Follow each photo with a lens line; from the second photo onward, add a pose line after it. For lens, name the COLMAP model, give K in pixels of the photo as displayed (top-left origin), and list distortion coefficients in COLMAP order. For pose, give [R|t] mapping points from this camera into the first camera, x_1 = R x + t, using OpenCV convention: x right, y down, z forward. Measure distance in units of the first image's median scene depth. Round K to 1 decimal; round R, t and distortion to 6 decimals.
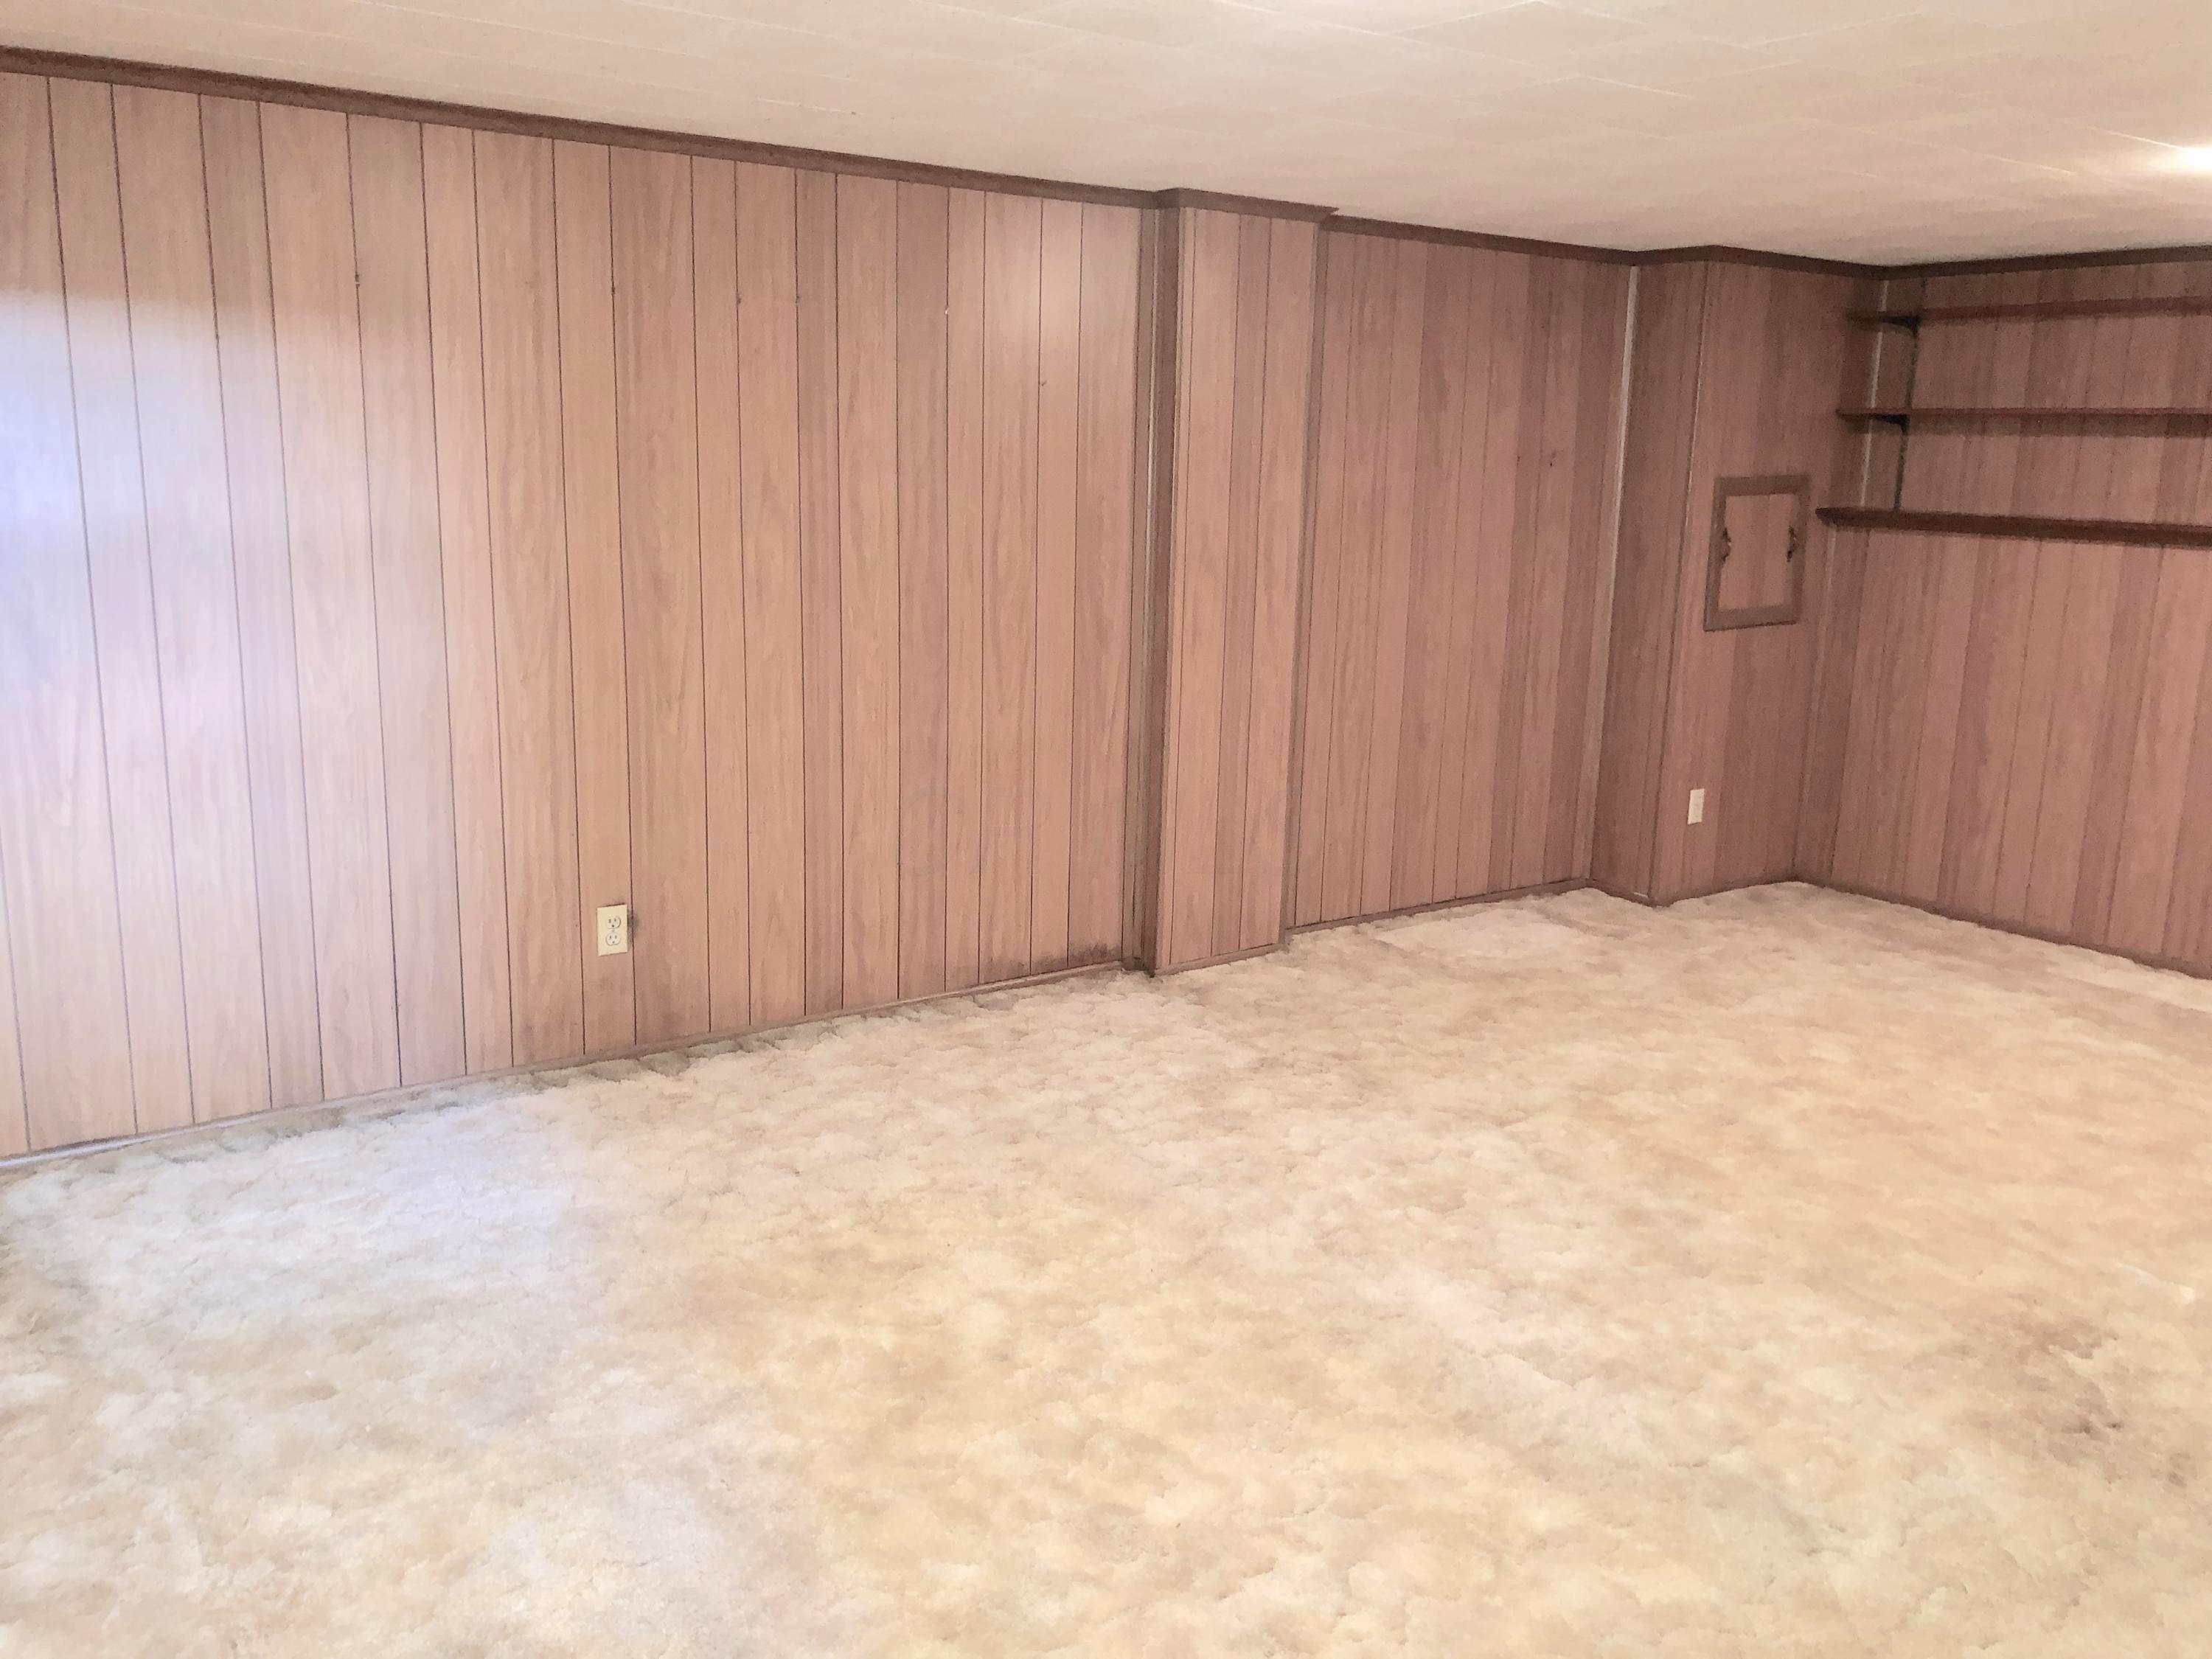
lens RADIAL K [[1813.2, 0, 1102.9], [0, 1813.2, 829.5], [0, 0, 1]] dist [0.050486, -0.052778]
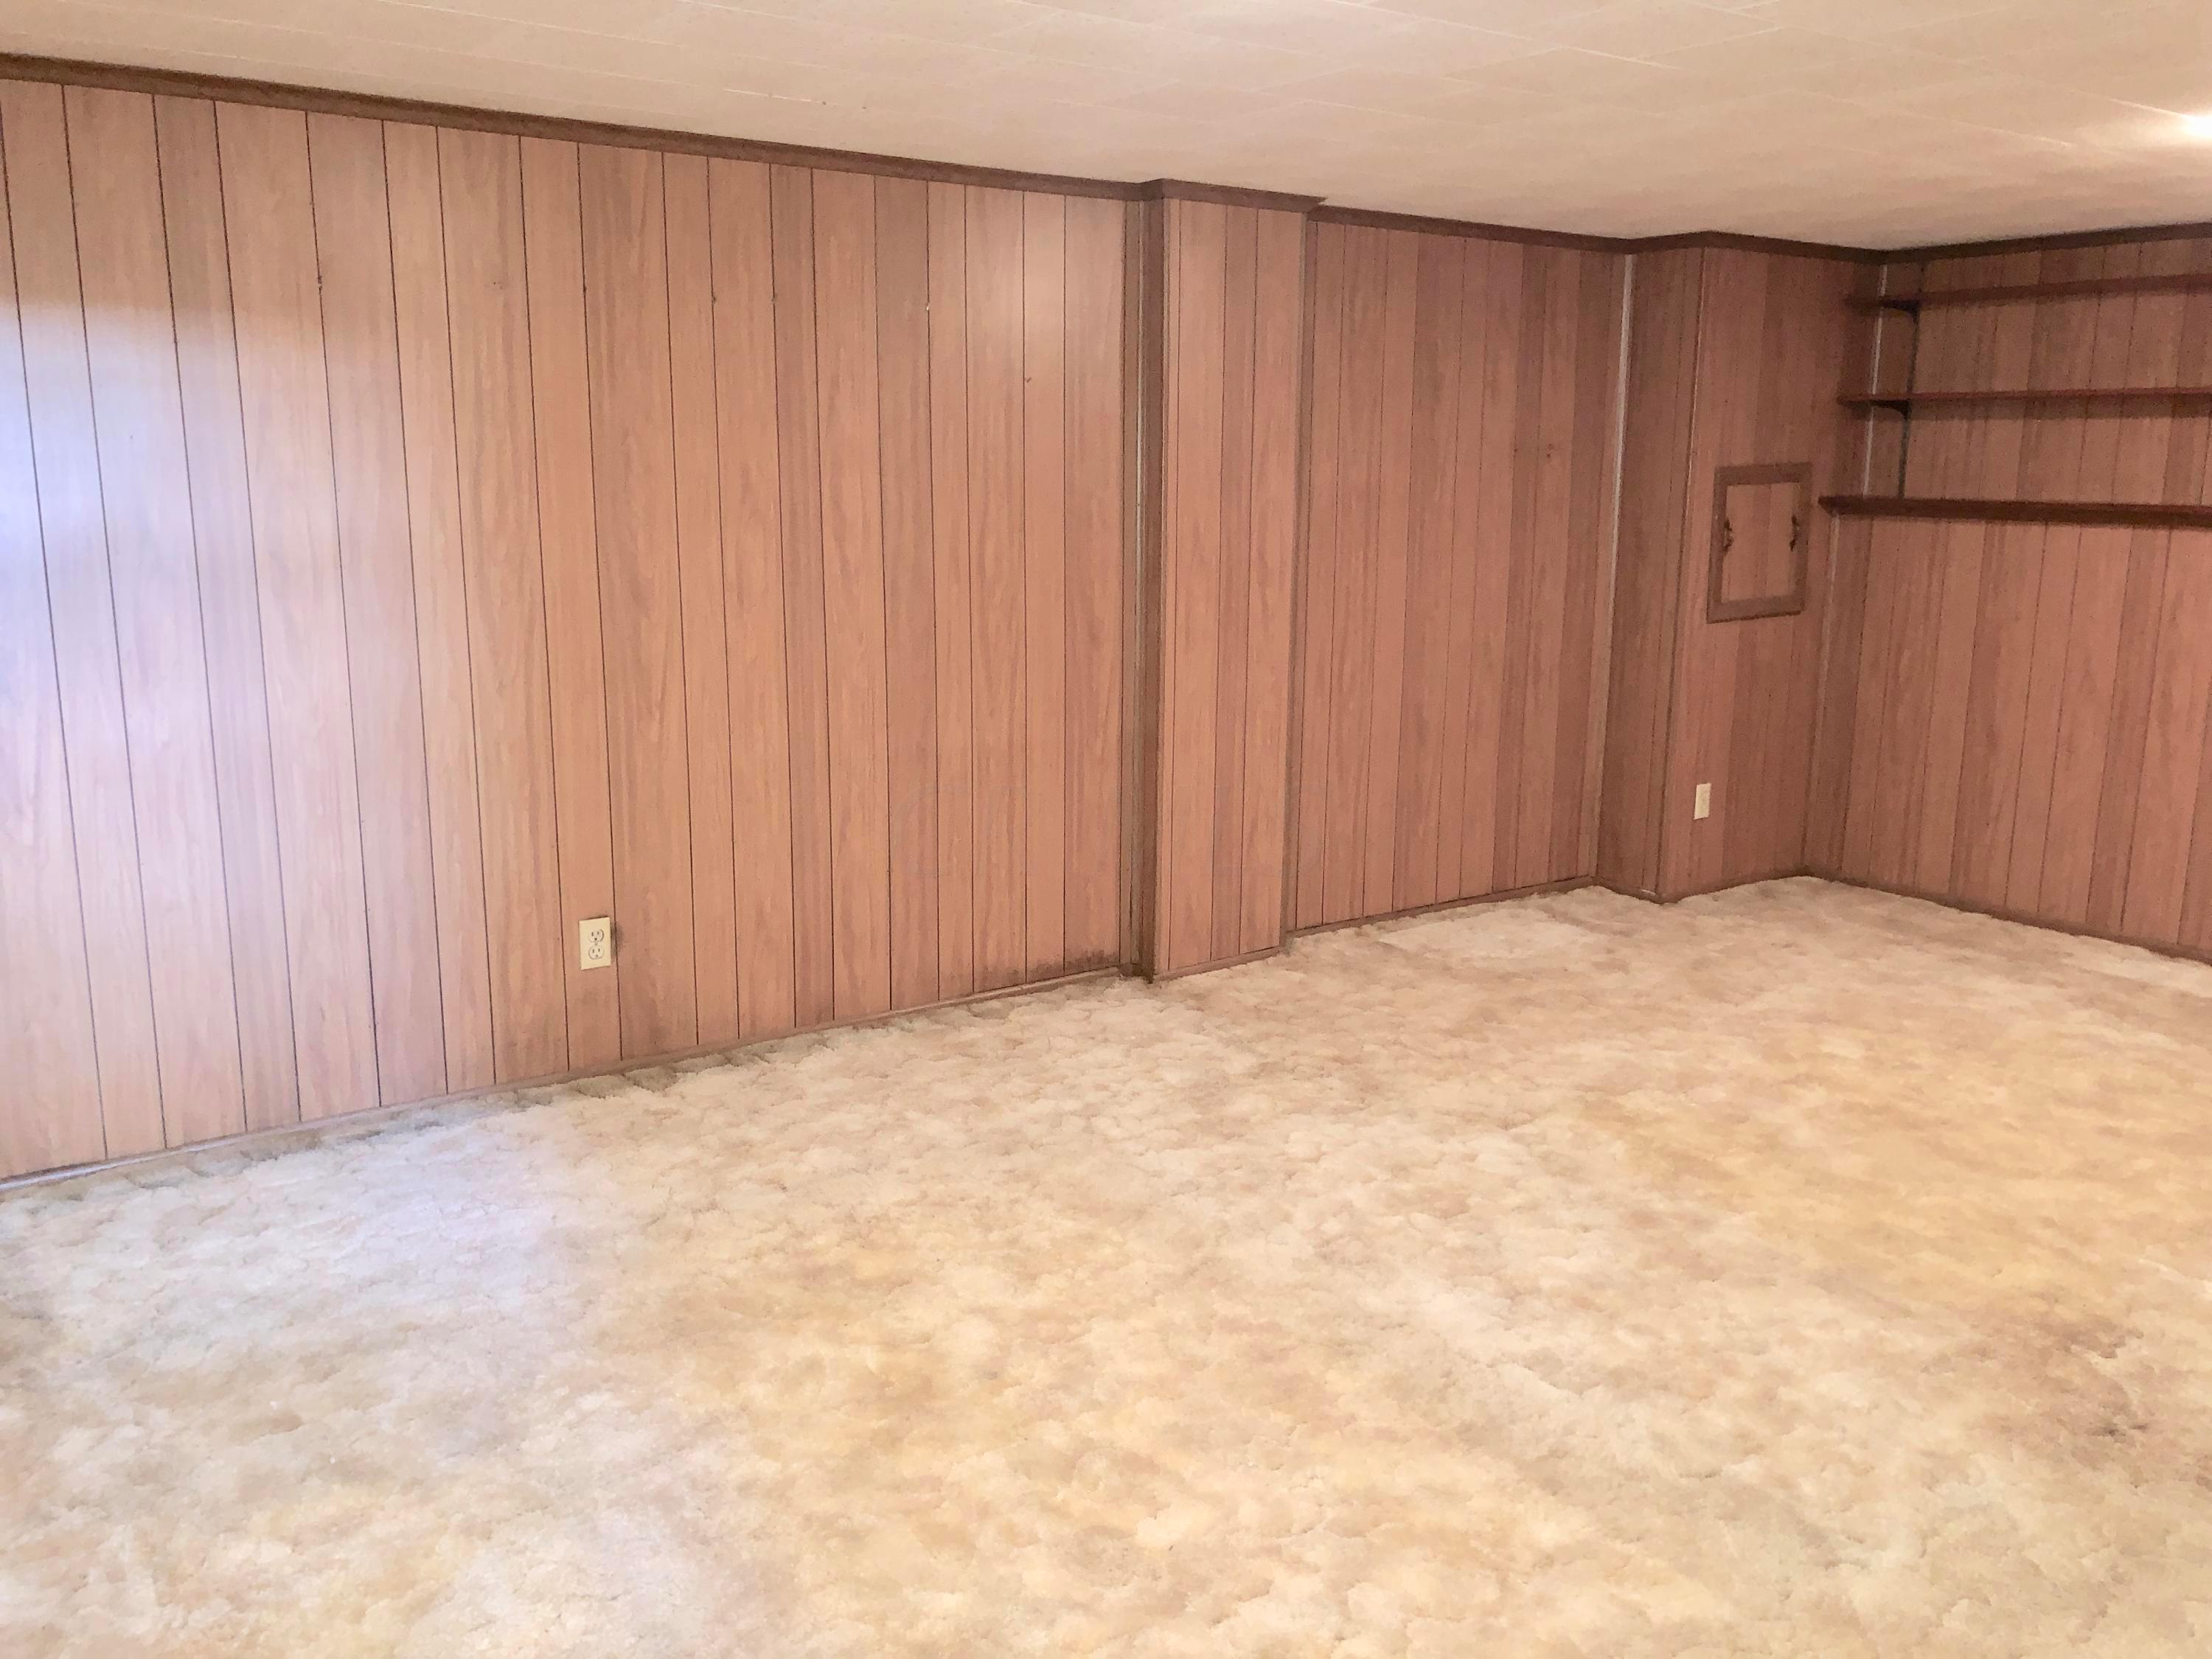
lens RADIAL K [[1813.2, 0, 1110.1], [0, 1813.2, 830.8], [0, 0, 1]] dist [0.050486, -0.052778]
pose [[0.999862, -0.016454, -0.002237, 0.011143], [0.016443, 0.999854, -0.004715, 0.004079], [0.002314, 0.004677, 0.999986, 0.021232]]
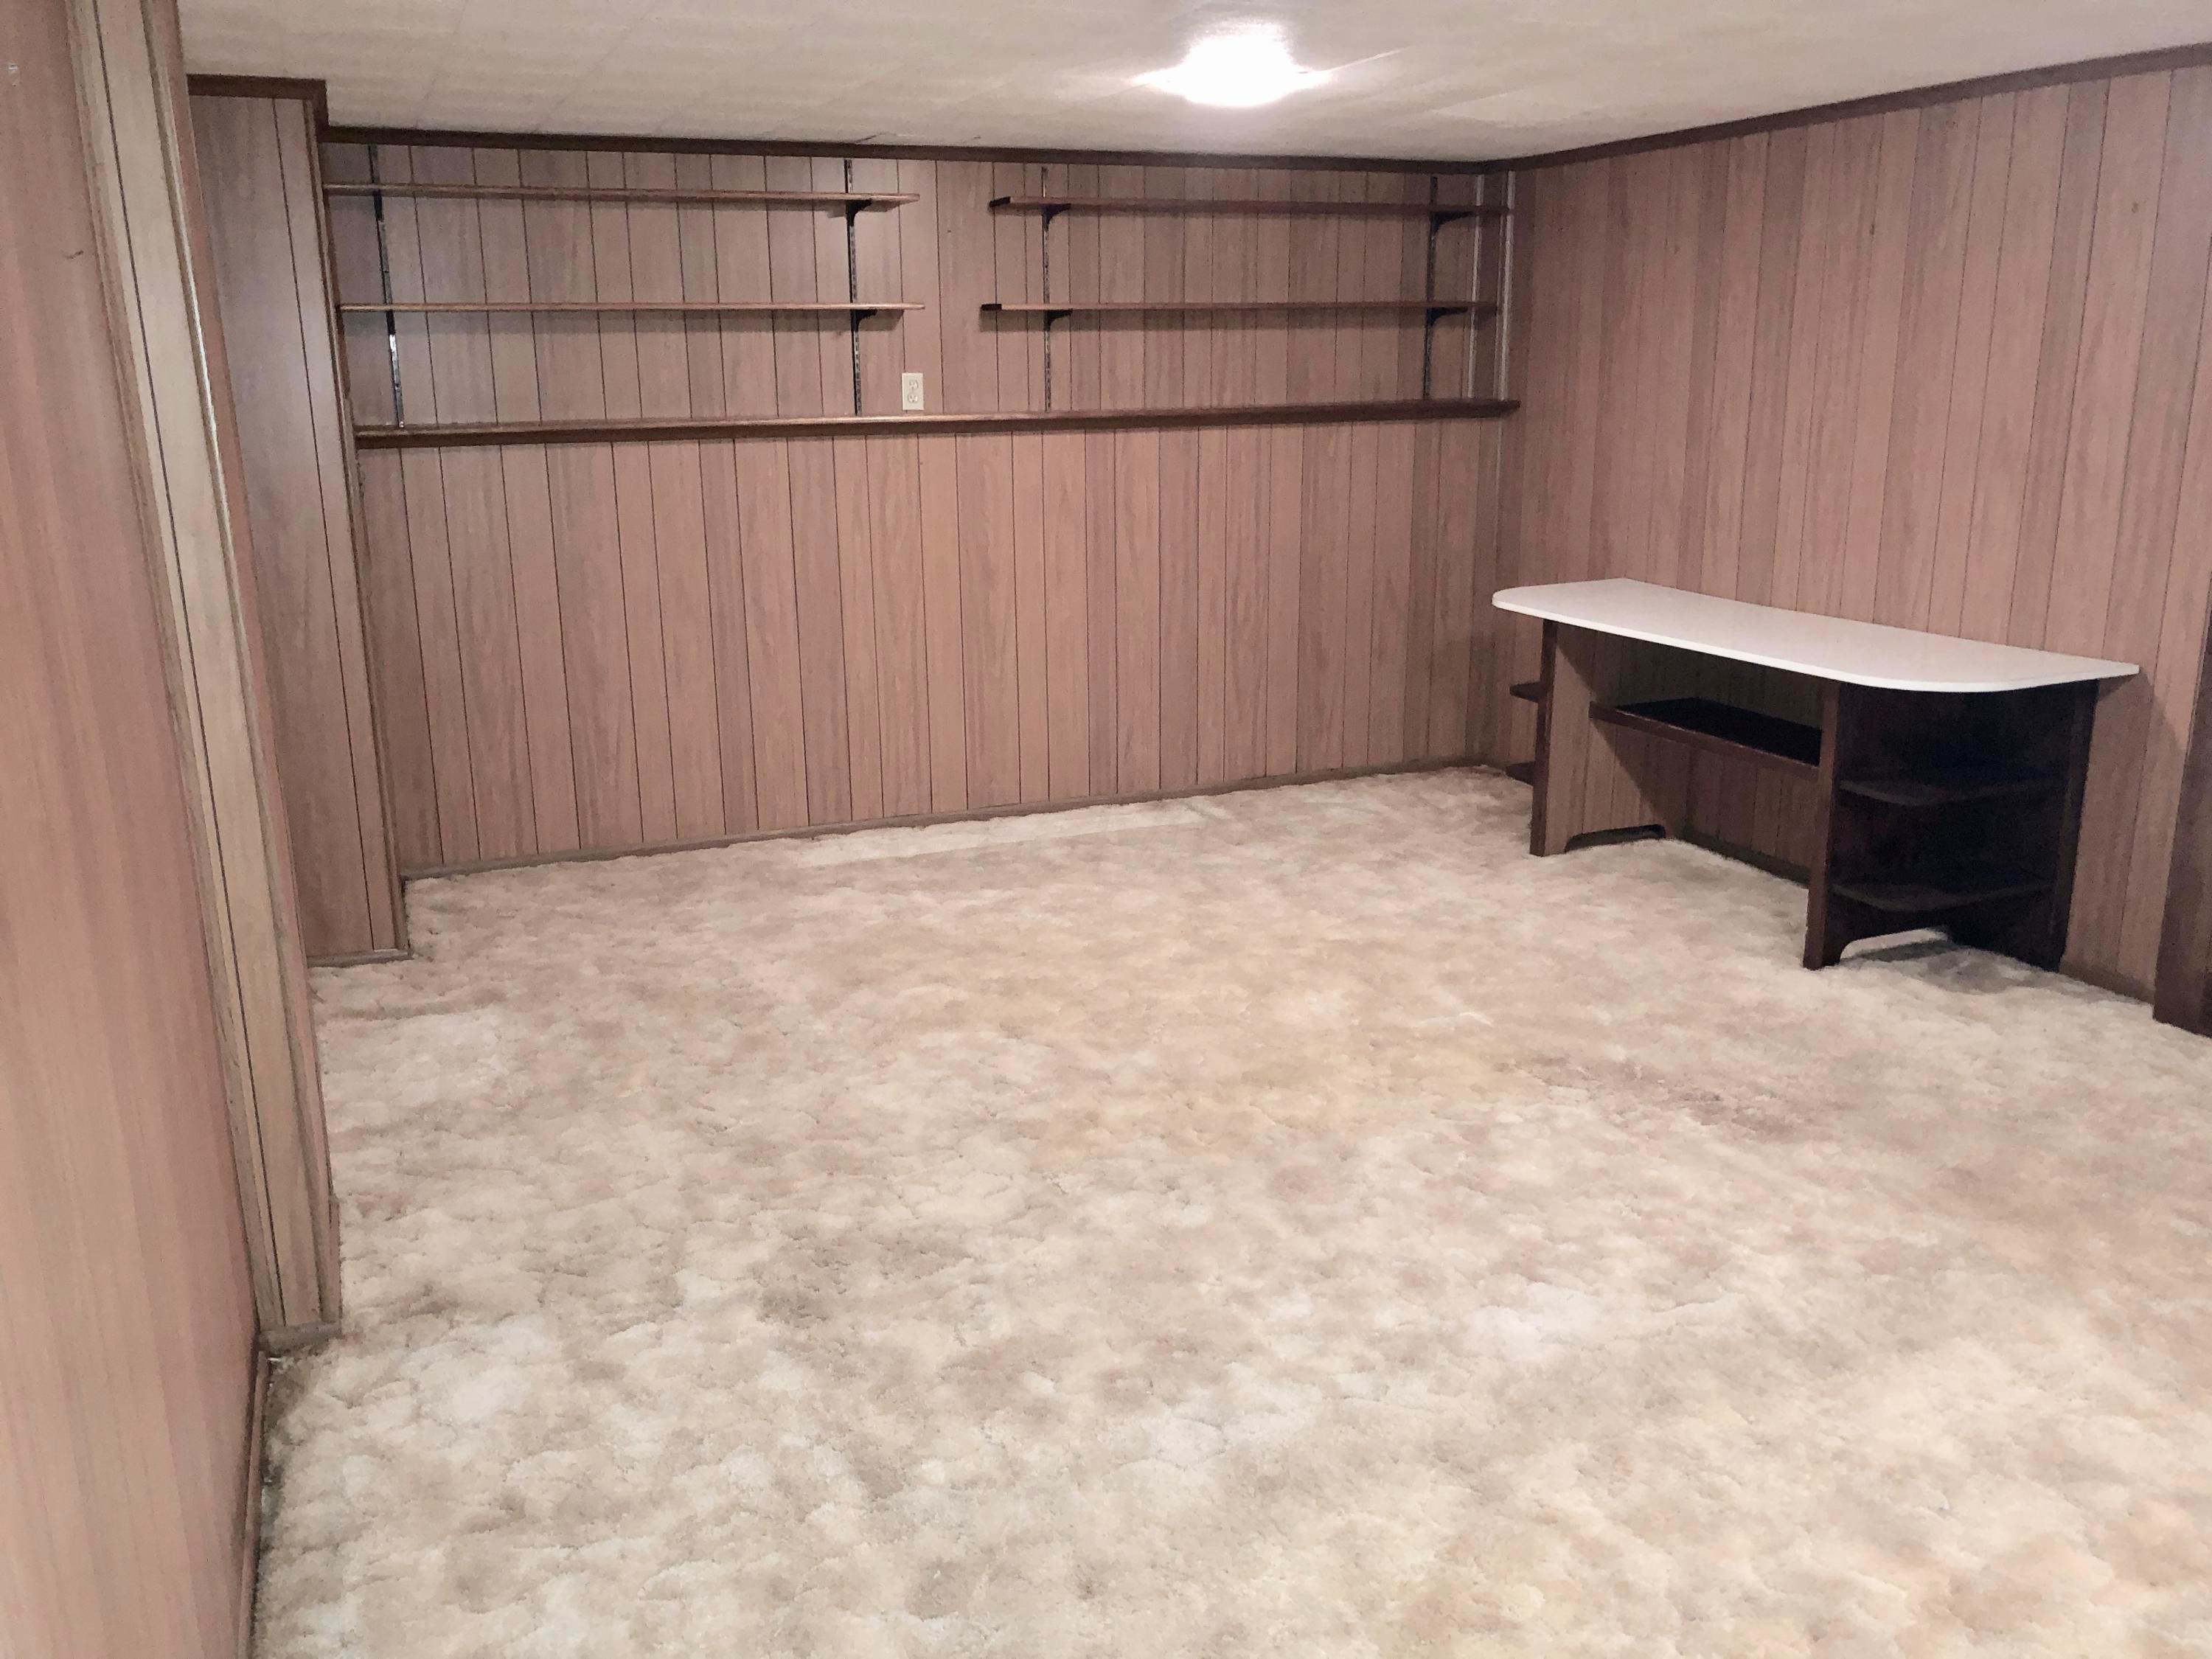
lens RADIAL K [[1813.2, 0, 1104.7], [0, 1813.2, 805.3], [0, 0, 1]] dist [0.050486, -0.052778]
pose [[0.219797, -0.262832, 0.939473, -0.517381], [0.226765, 0.950409, 0.212839, -0.178053], [-0.948824, 0.166258, 0.268498, 0.774313]]
